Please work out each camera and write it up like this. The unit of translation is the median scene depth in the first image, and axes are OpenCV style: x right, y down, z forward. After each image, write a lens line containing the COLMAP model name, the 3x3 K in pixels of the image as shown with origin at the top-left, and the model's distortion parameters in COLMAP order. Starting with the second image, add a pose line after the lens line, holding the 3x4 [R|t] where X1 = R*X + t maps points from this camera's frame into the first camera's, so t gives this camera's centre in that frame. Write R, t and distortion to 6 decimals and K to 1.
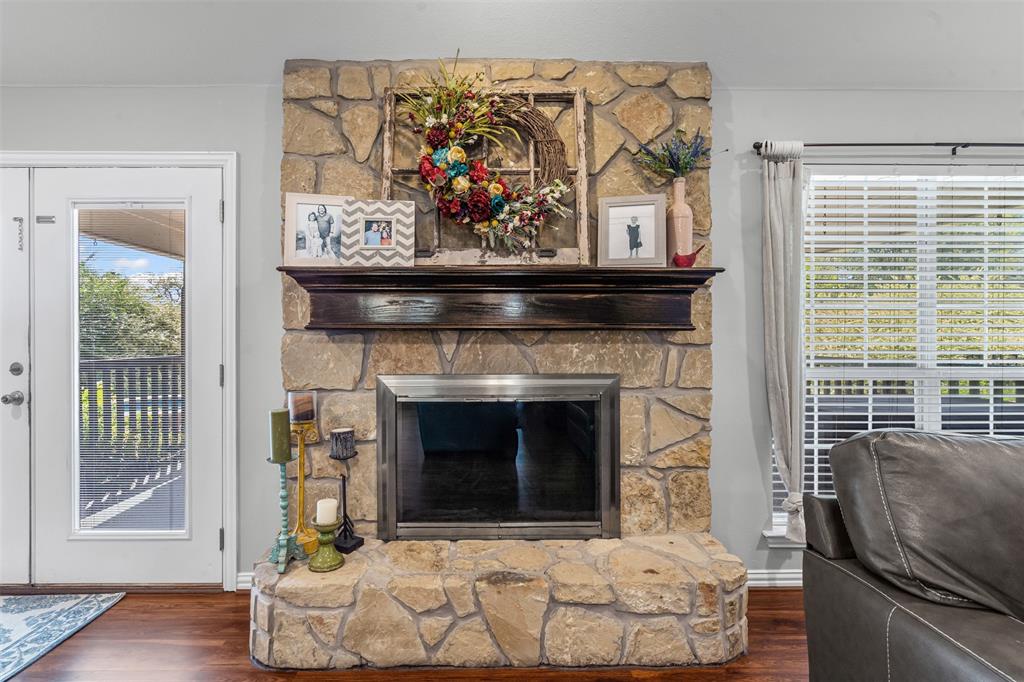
lens RADIAL K [[465.0, 0, 507.5], [0, 465.0, 339.5], [0, 0, 1]] dist [-0.002062, -0.000094]
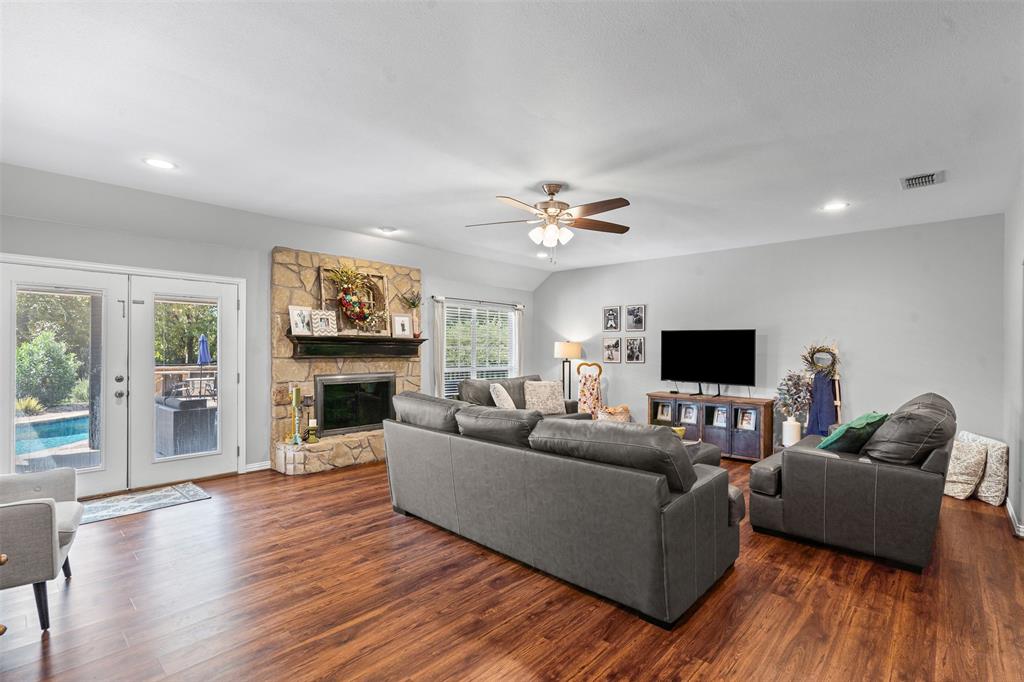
lens RADIAL K [[465.0, 0, 507.5], [0, 465.0, 339.5], [0, 0, 1]] dist [-0.002062, -0.000094]
pose [[0.692116, 0.020349, 0.721499, -1.417328], [-0.011249, 0.999785, -0.017407, -0.089695], [-0.721698, 0.003931, 0.692197, -1.579858]]
